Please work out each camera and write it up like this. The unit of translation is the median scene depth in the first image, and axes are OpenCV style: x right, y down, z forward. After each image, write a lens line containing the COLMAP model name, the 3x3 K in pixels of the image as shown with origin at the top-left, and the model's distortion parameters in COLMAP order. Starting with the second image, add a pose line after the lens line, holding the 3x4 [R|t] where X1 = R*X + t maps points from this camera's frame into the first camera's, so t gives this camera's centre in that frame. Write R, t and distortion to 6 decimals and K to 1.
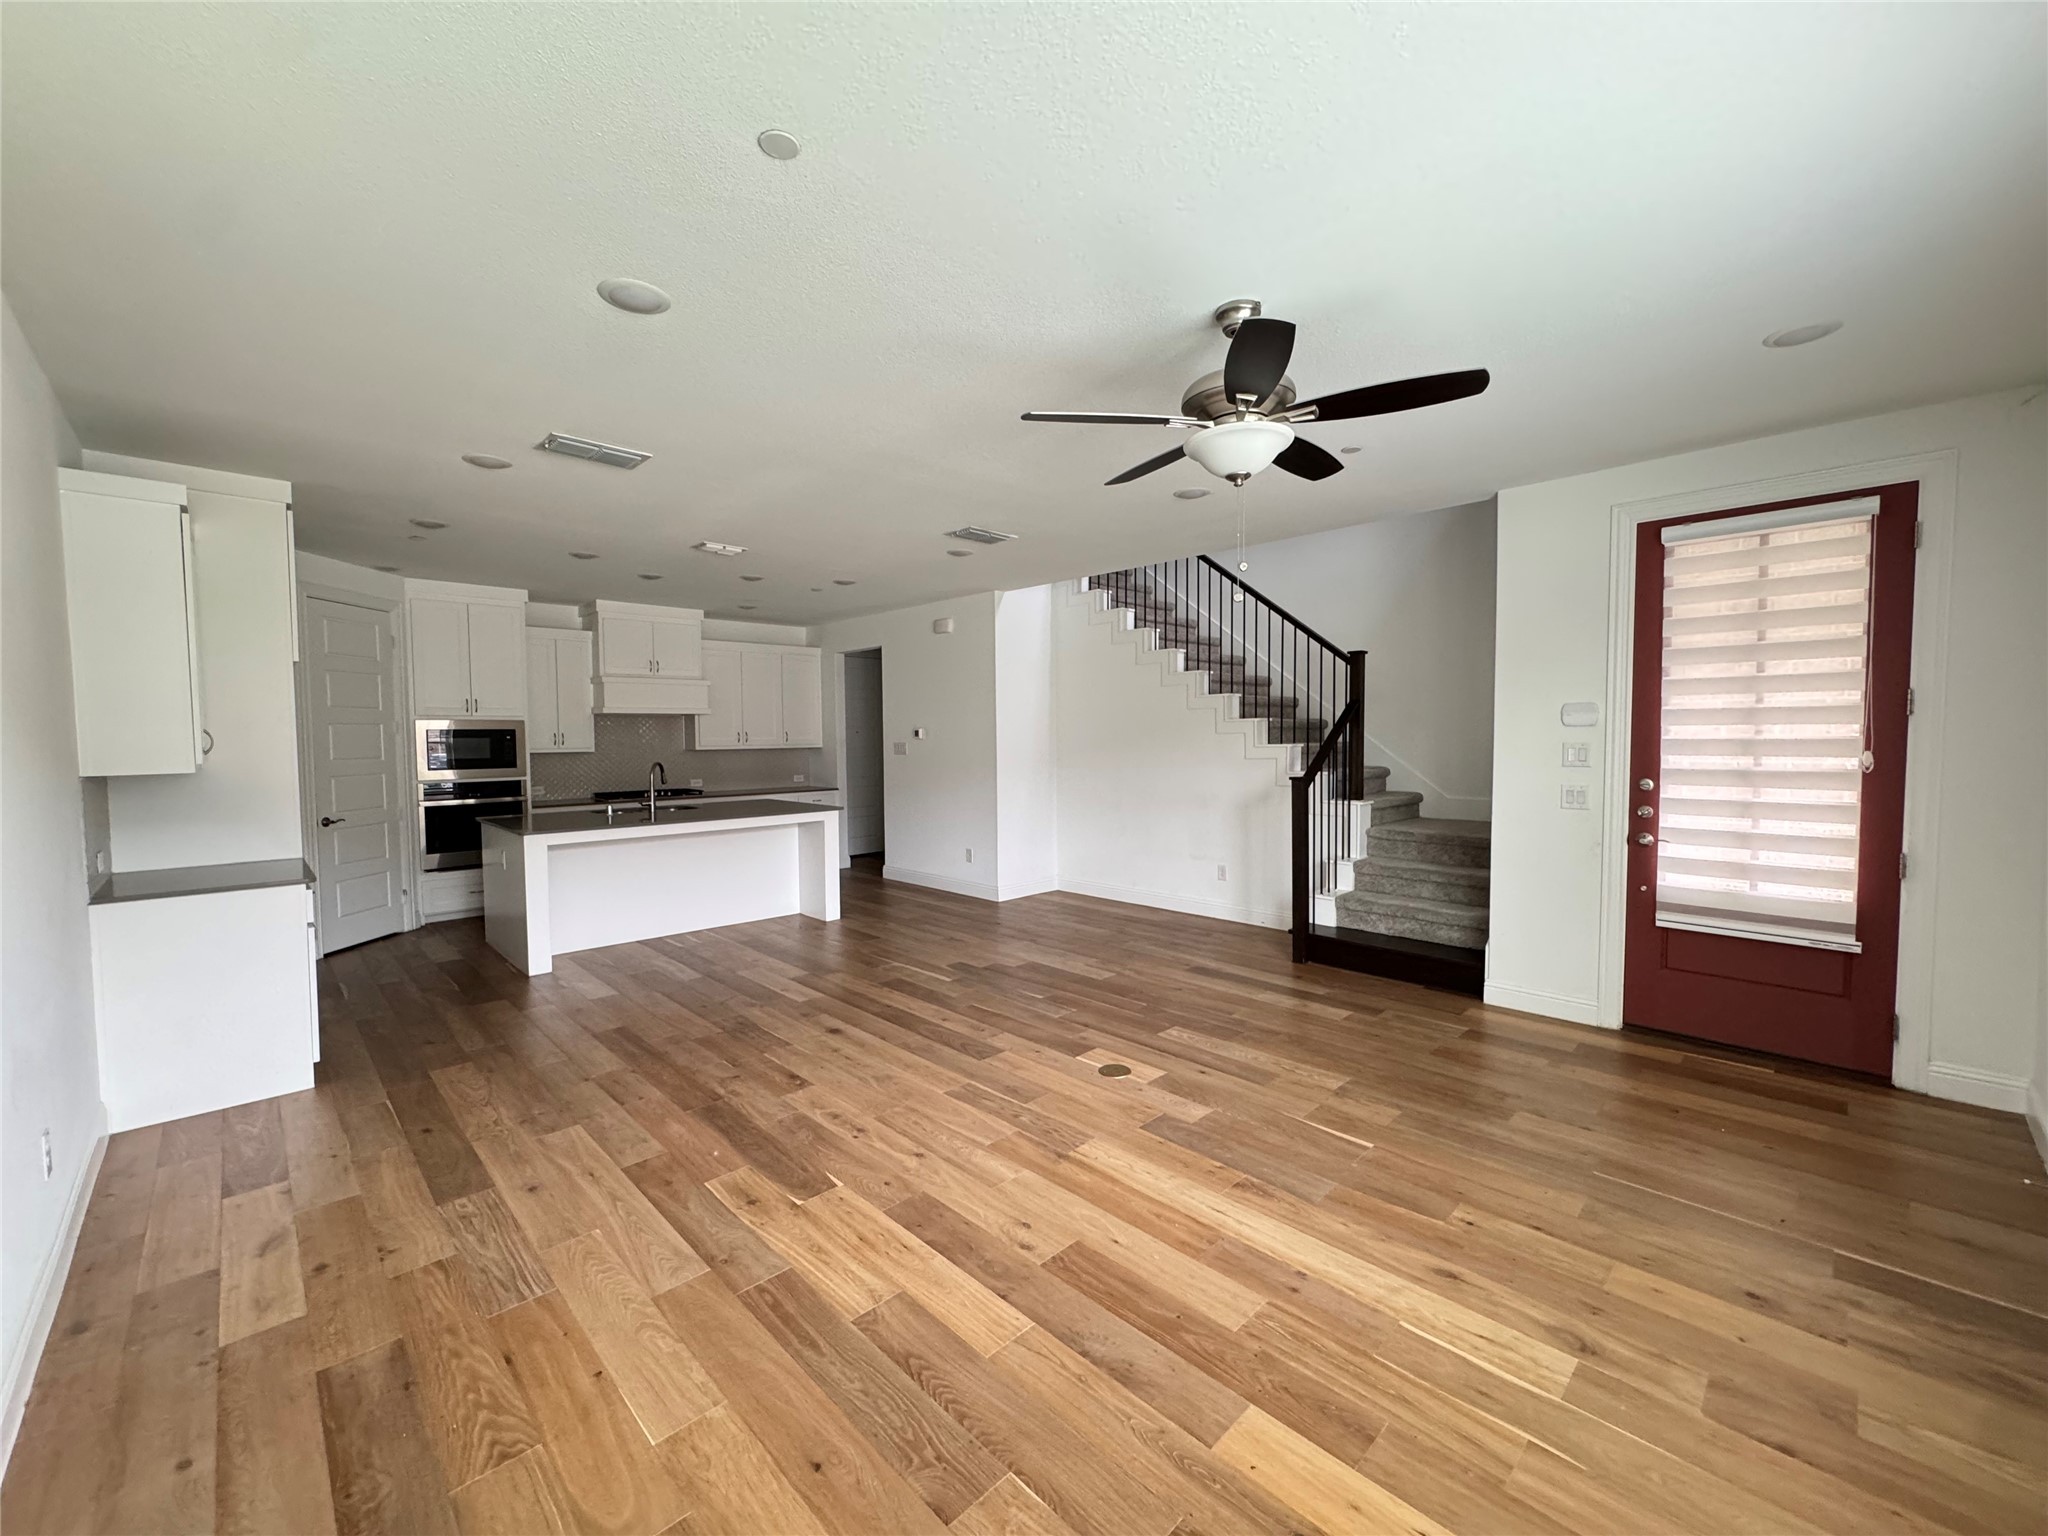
lens RADIAL K [[818.6, 0, 1024.0], [0, 818.6, 768.0], [0, 0, 1]] dist [-0.004432, -0.000070]
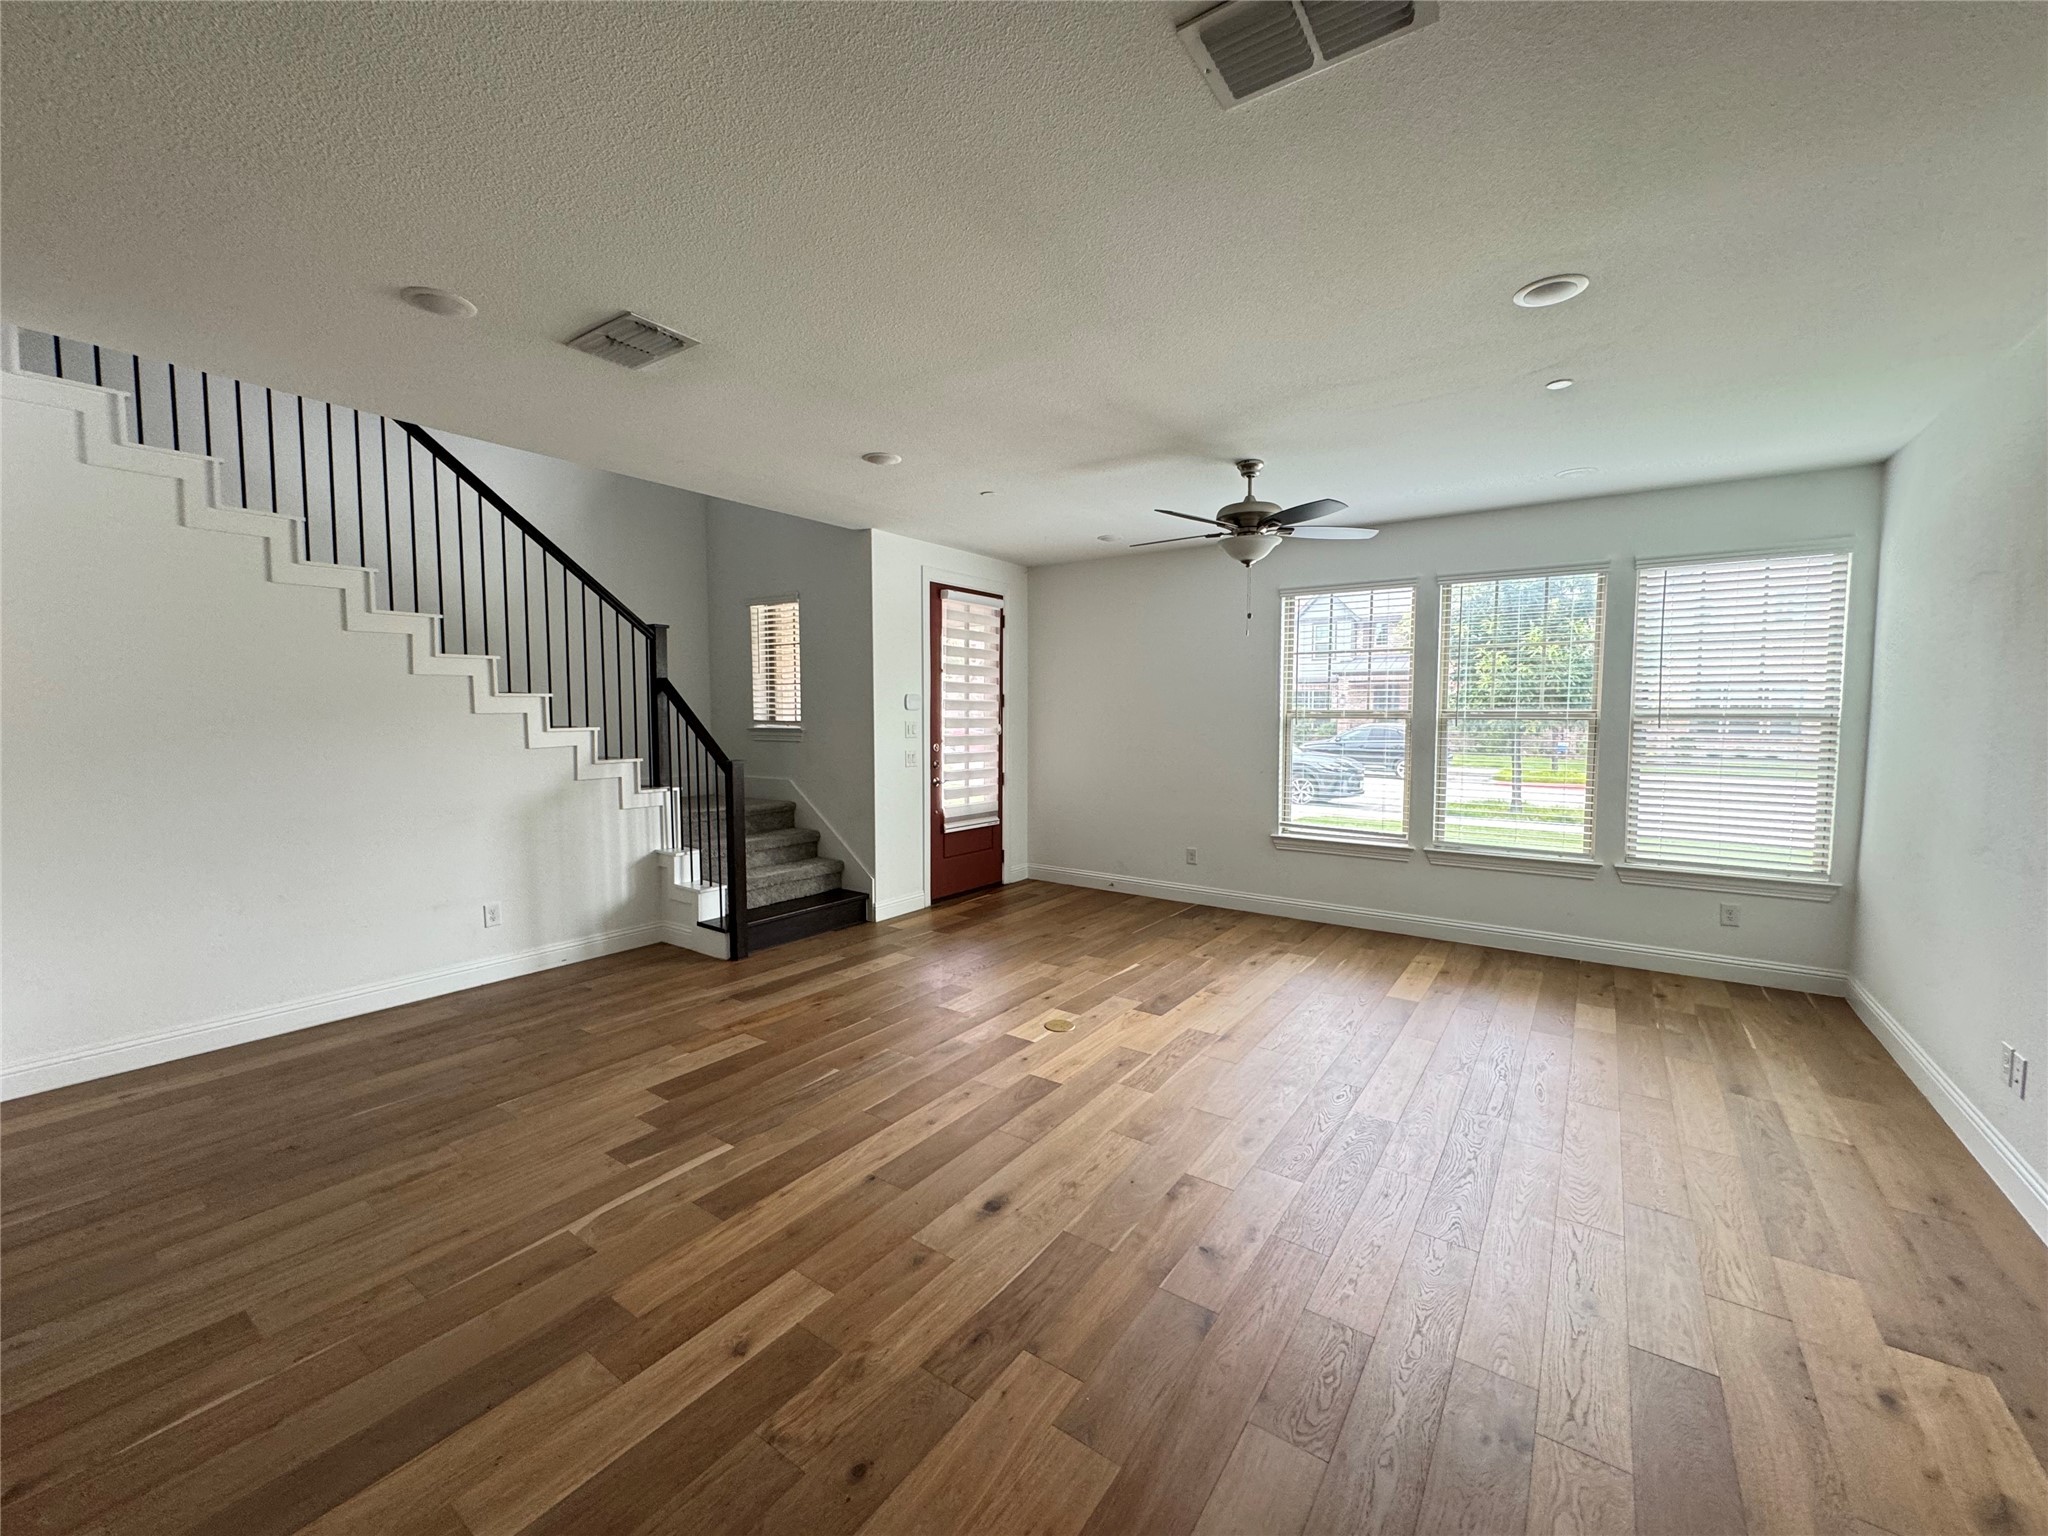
lens RADIAL K [[818.6, 0, 1024.0], [0, 818.6, 768.0], [0, 0, 1]] dist [-0.004432, -0.000070]
pose [[-0.183178, -0.056056, 0.981480, -0.816187], [0.043924, 0.996909, 0.065135, -0.034696], [-0.982098, 0.055042, -0.180149, 1.088043]]
